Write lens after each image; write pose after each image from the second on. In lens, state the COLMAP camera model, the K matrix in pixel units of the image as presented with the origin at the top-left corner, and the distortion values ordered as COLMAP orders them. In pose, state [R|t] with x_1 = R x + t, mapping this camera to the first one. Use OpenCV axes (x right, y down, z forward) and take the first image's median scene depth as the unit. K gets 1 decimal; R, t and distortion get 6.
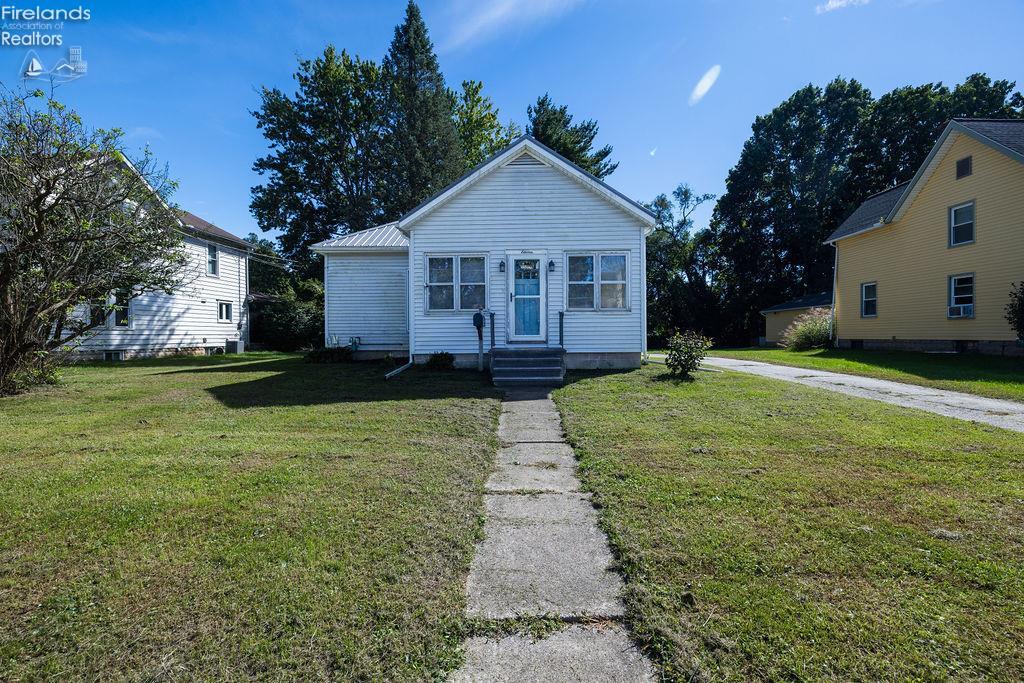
lens RADIAL K [[435.6, 0, 512.0], [0, 435.6, 341.5], [0, 0, 1]] dist [0.010655, 0.000160]
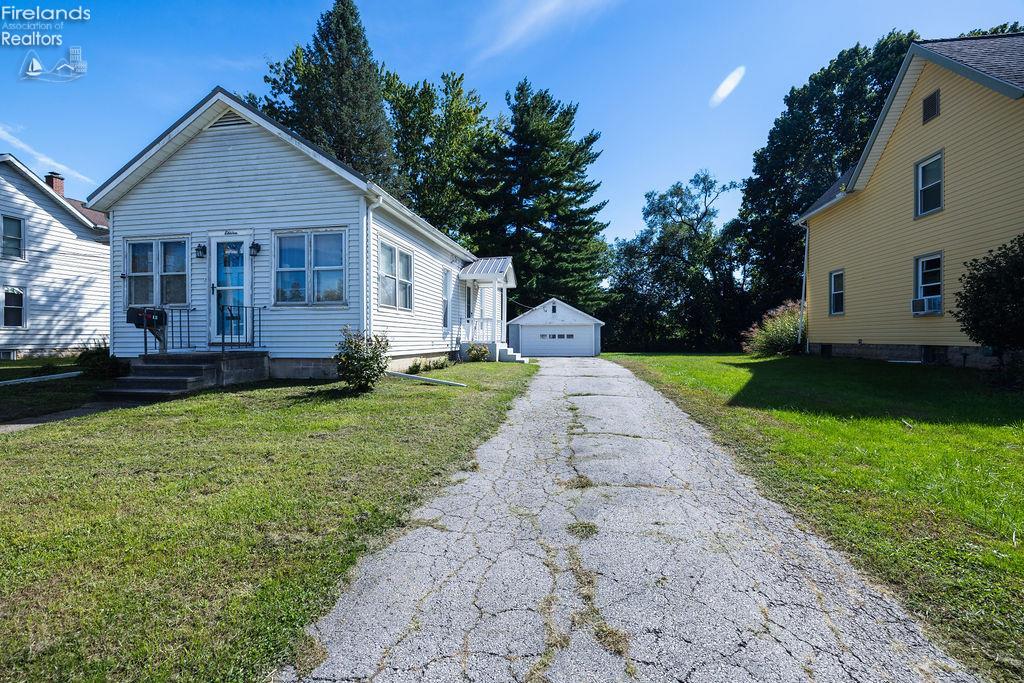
lens RADIAL K [[433.3, 0, 512.0], [0, 433.3, 341.5], [0, 0, 1]] dist [0.012953, 0.000170]
pose [[0.989136, 0.005532, -0.146902, 0.375583], [-0.006145, 0.999974, -0.003716, -0.002092], [0.146878, 0.004578, 0.989144, 0.155006]]
